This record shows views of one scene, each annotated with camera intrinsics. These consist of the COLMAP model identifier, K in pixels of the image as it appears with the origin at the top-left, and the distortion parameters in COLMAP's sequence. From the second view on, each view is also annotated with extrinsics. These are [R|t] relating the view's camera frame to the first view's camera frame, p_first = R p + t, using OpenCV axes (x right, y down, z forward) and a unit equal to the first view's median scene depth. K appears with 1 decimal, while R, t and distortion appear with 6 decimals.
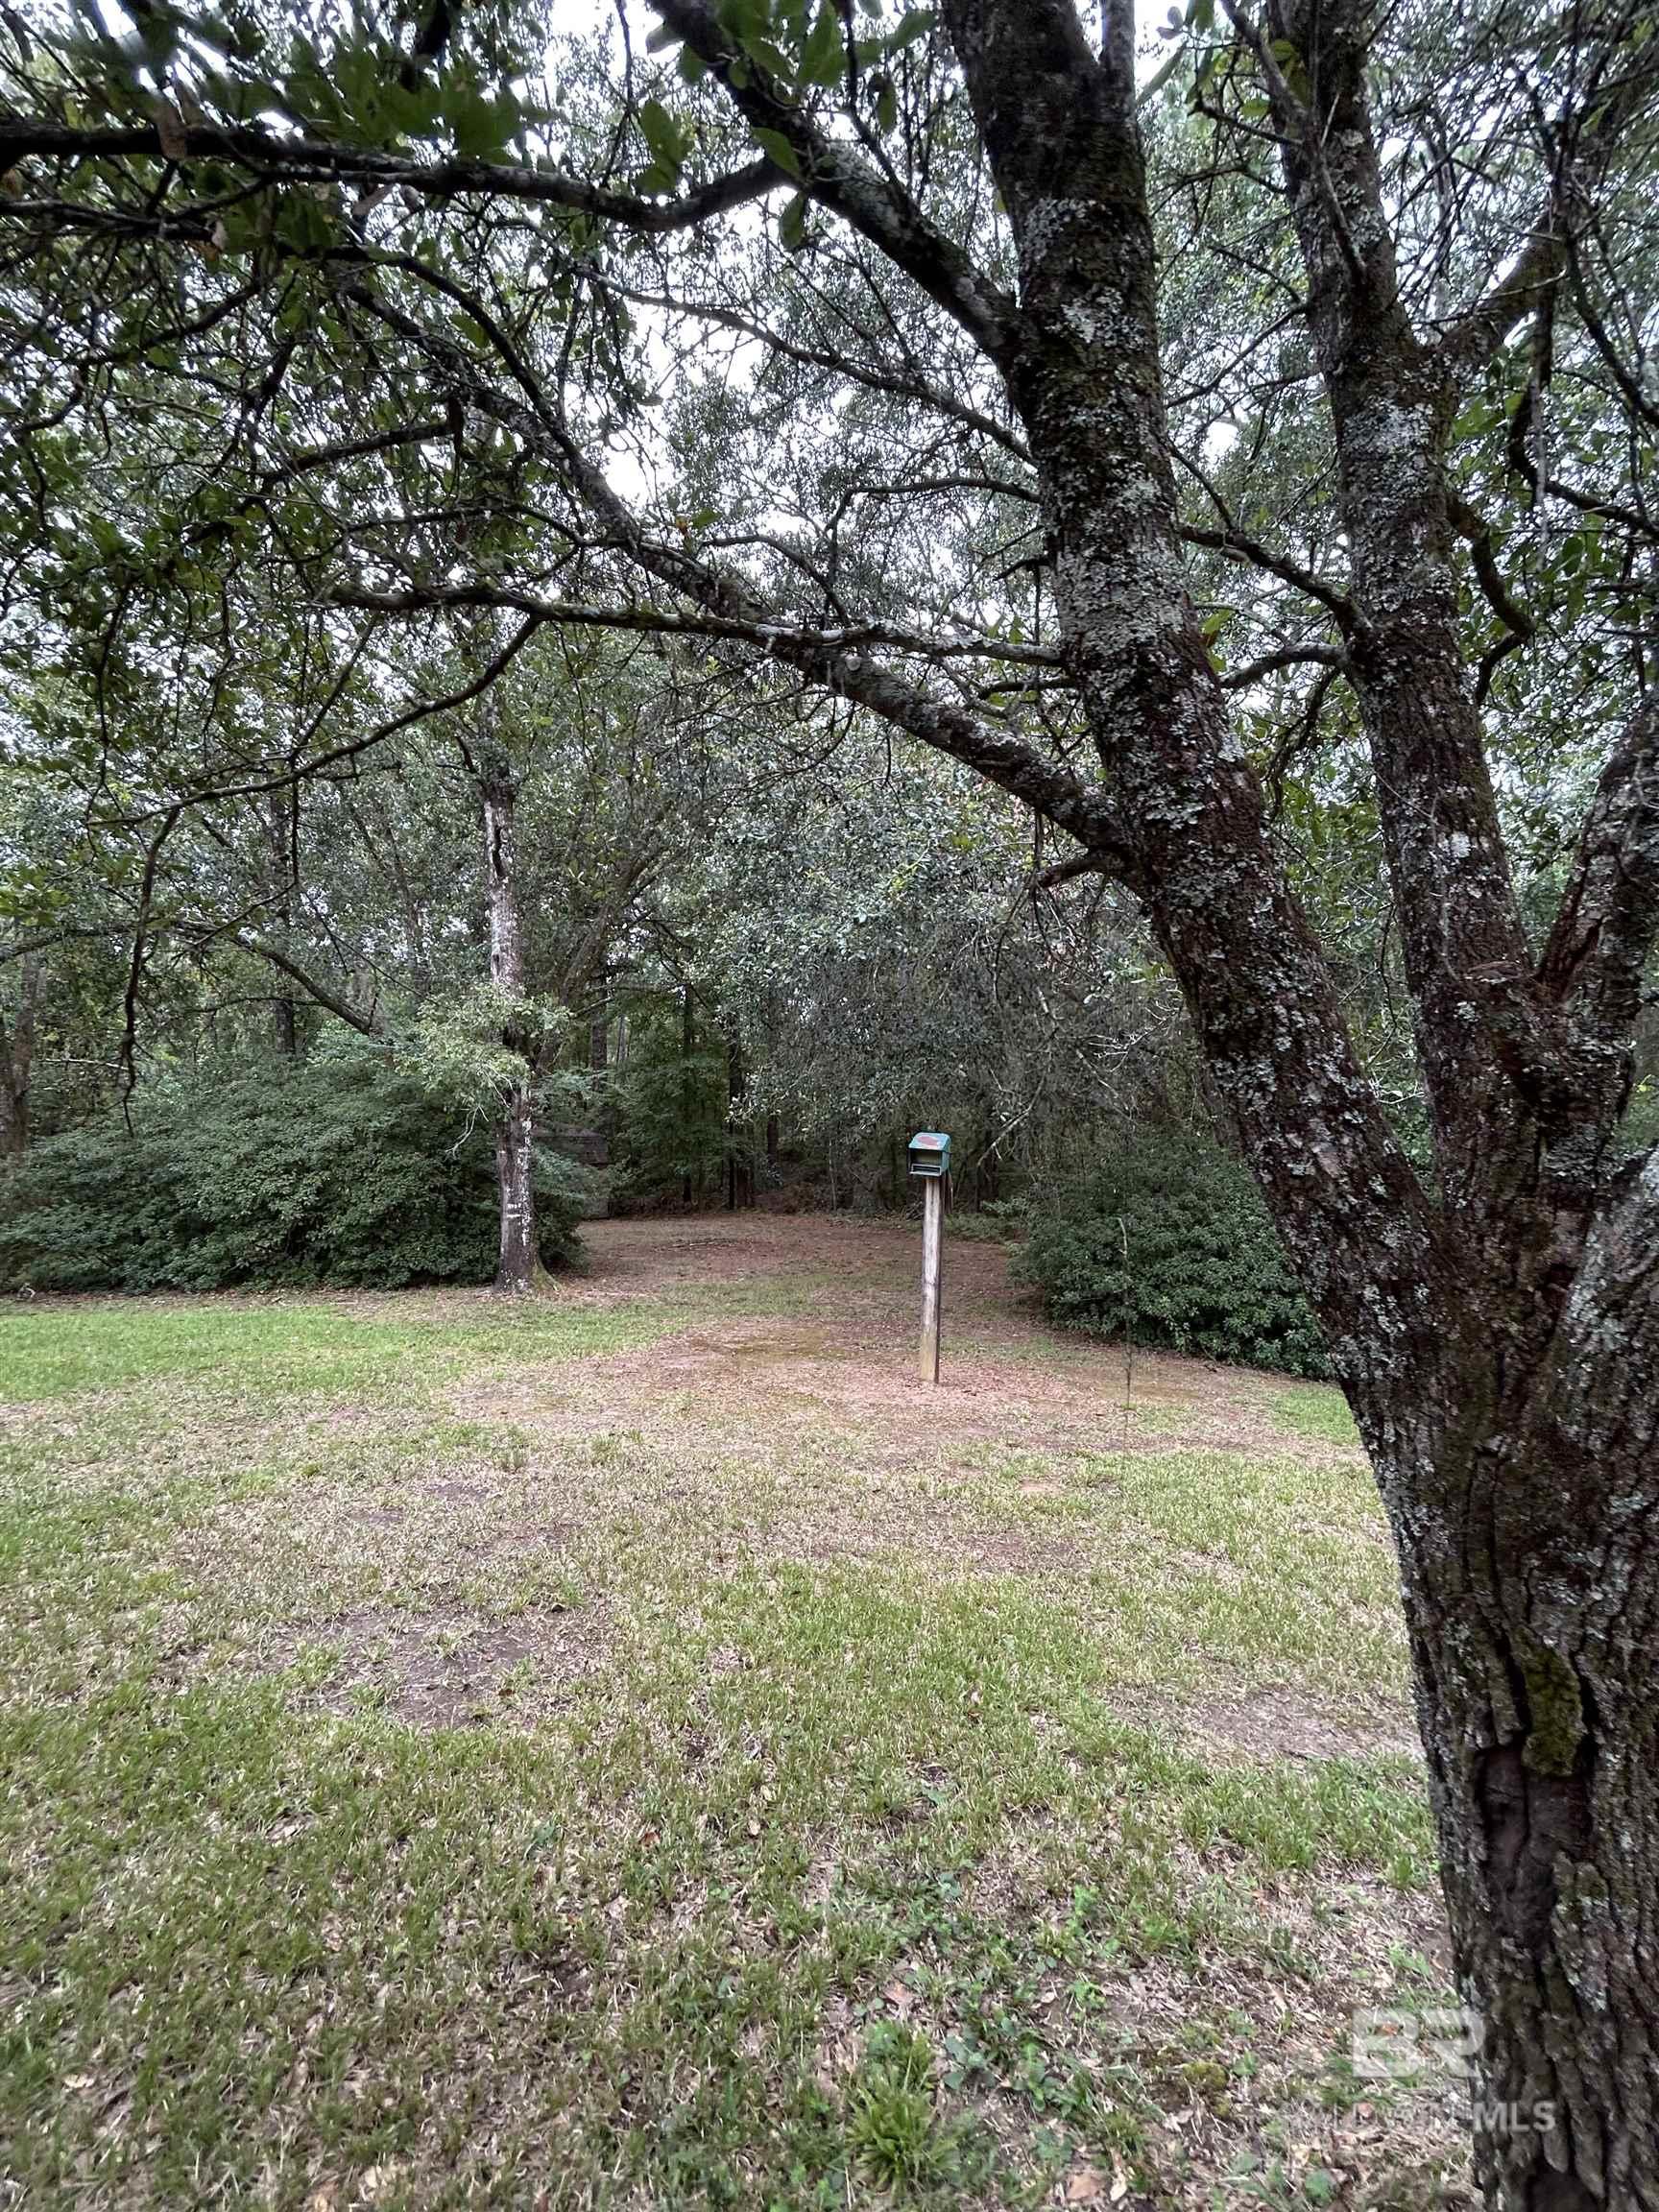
lens RADIAL K [[887.7, 0, 826.1], [0, 887.7, 1104.5], [0, 0, 1]] dist [-0.002406, -0.000416]
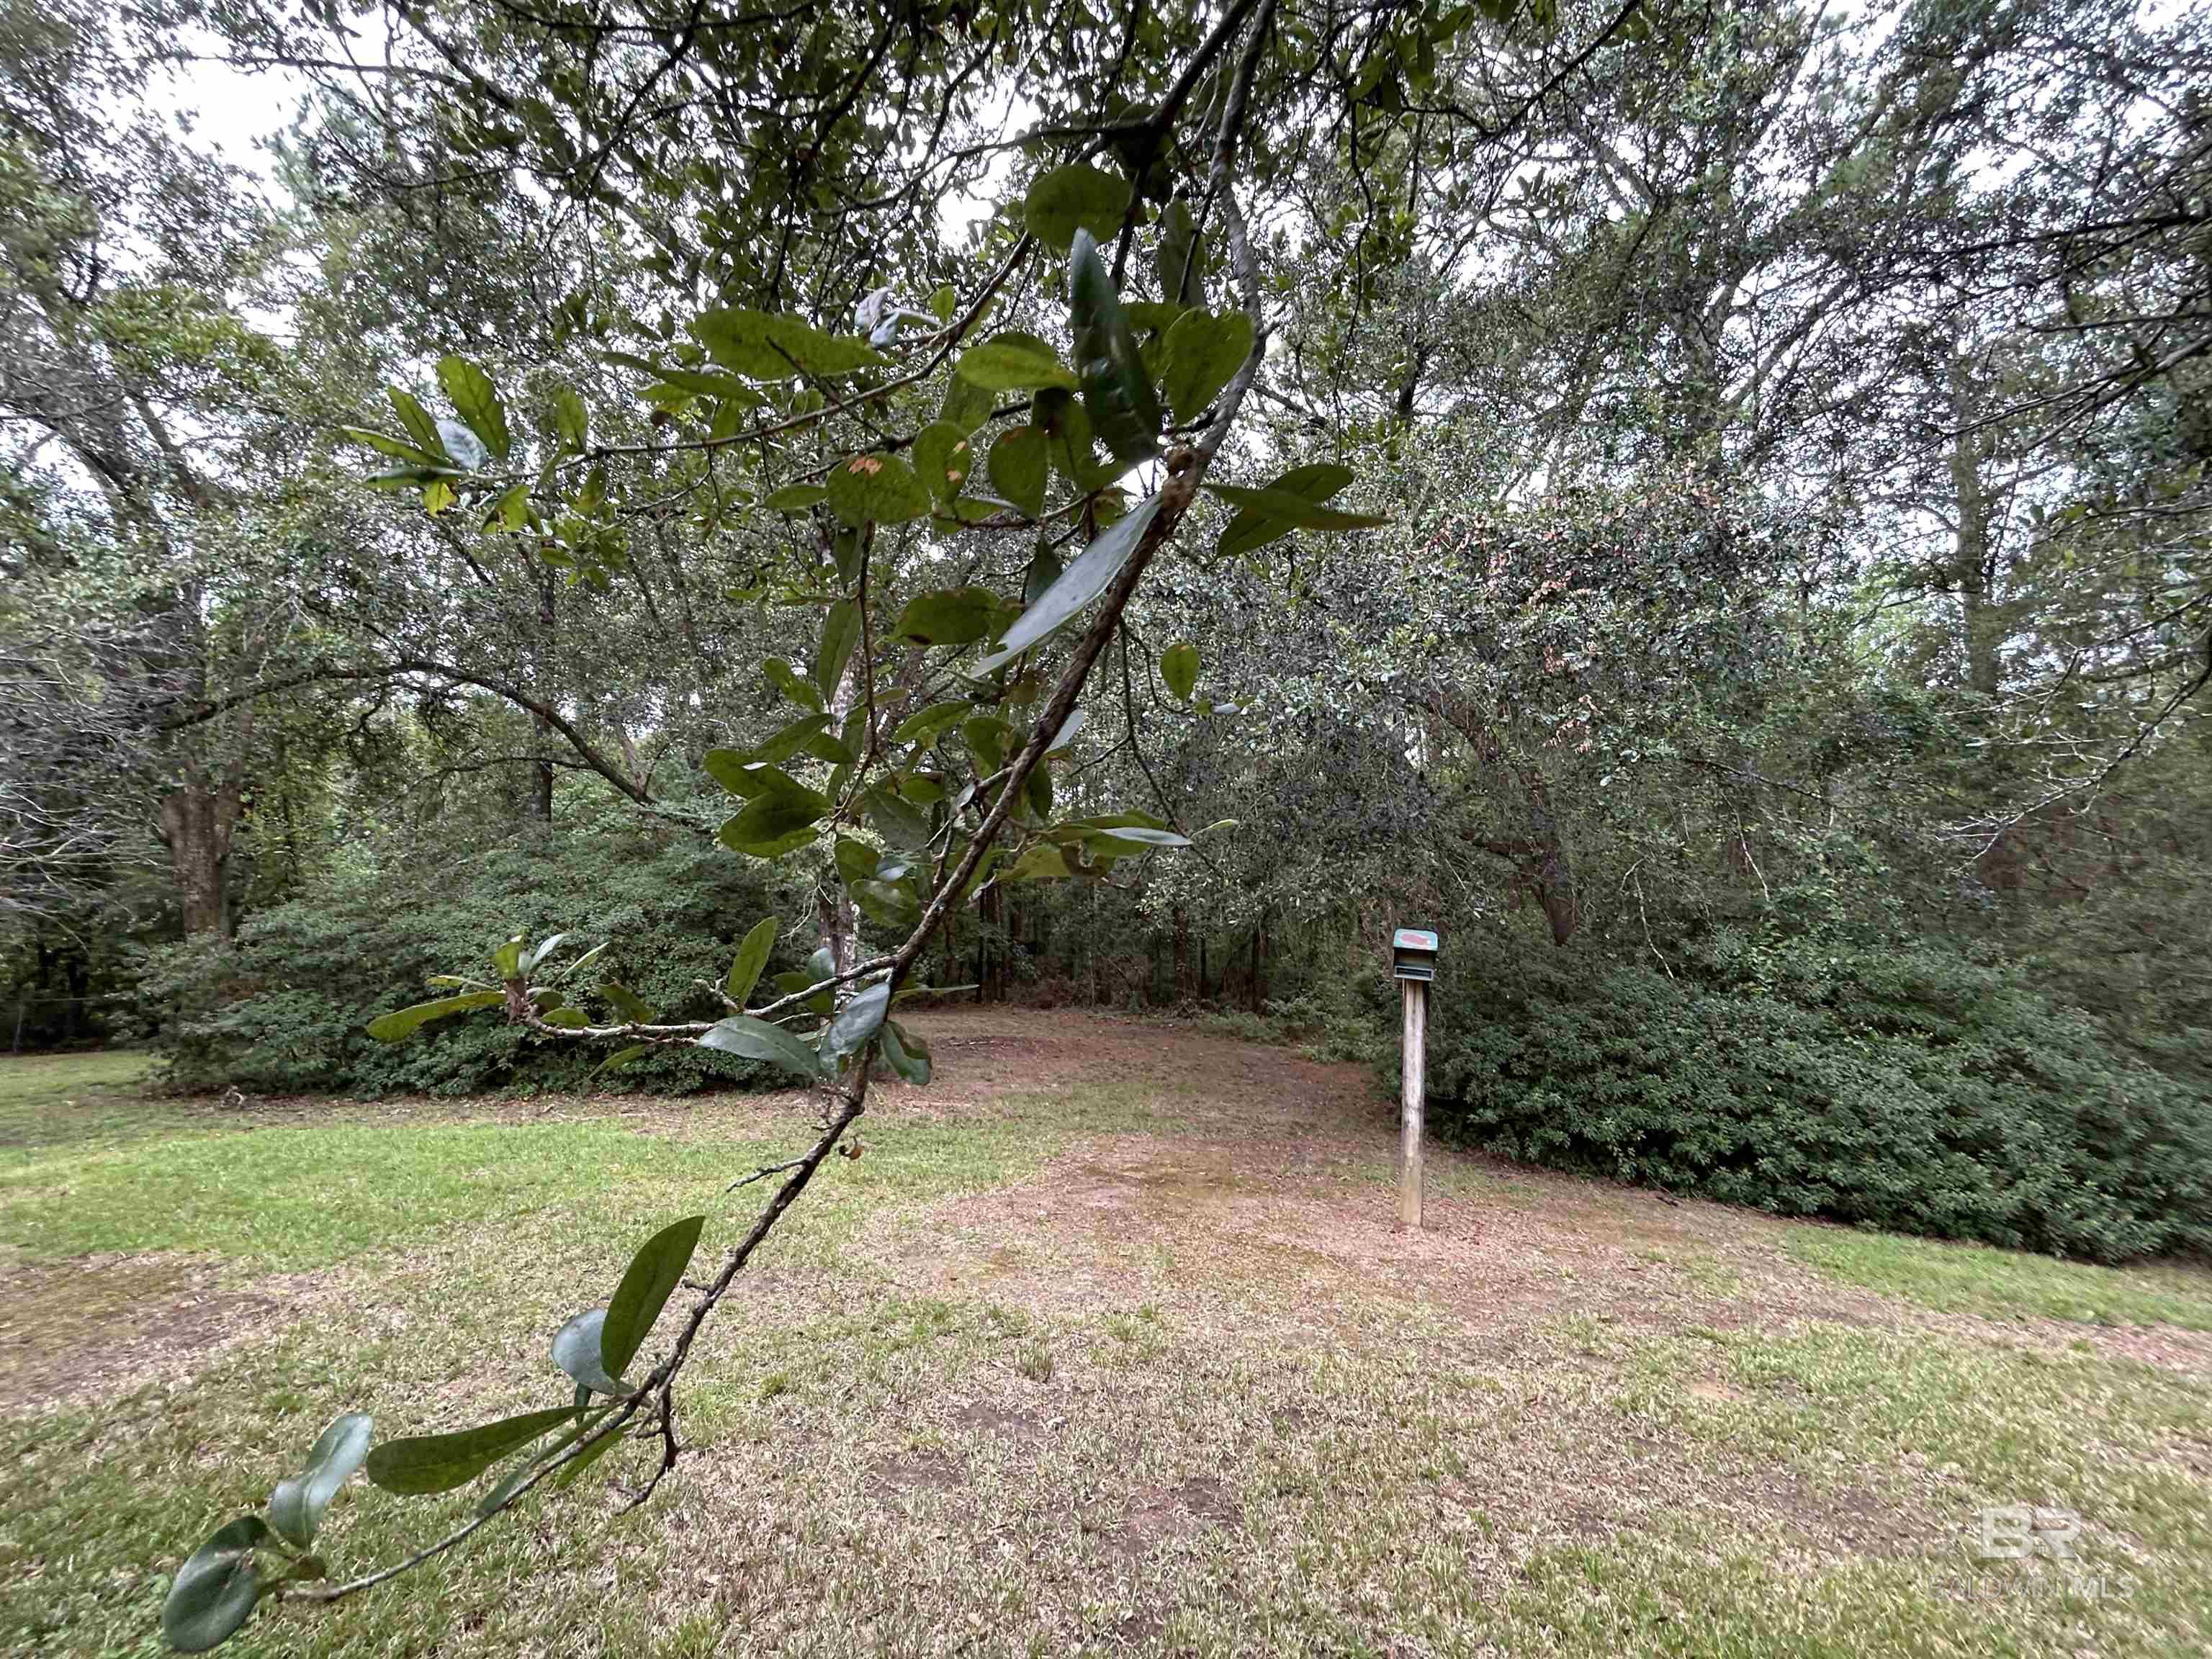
lens RADIAL K [[887.7, 0, 1112.0], [0, 887.7, 828.9], [0, 0, 1]] dist [-0.002406, -0.000416]
pose [[0.996660, 0.031403, 0.075386, -0.251717], [-0.025611, 0.996732, -0.076612, 0.007388], [-0.077545, 0.074425, 0.994207, 0.155264]]
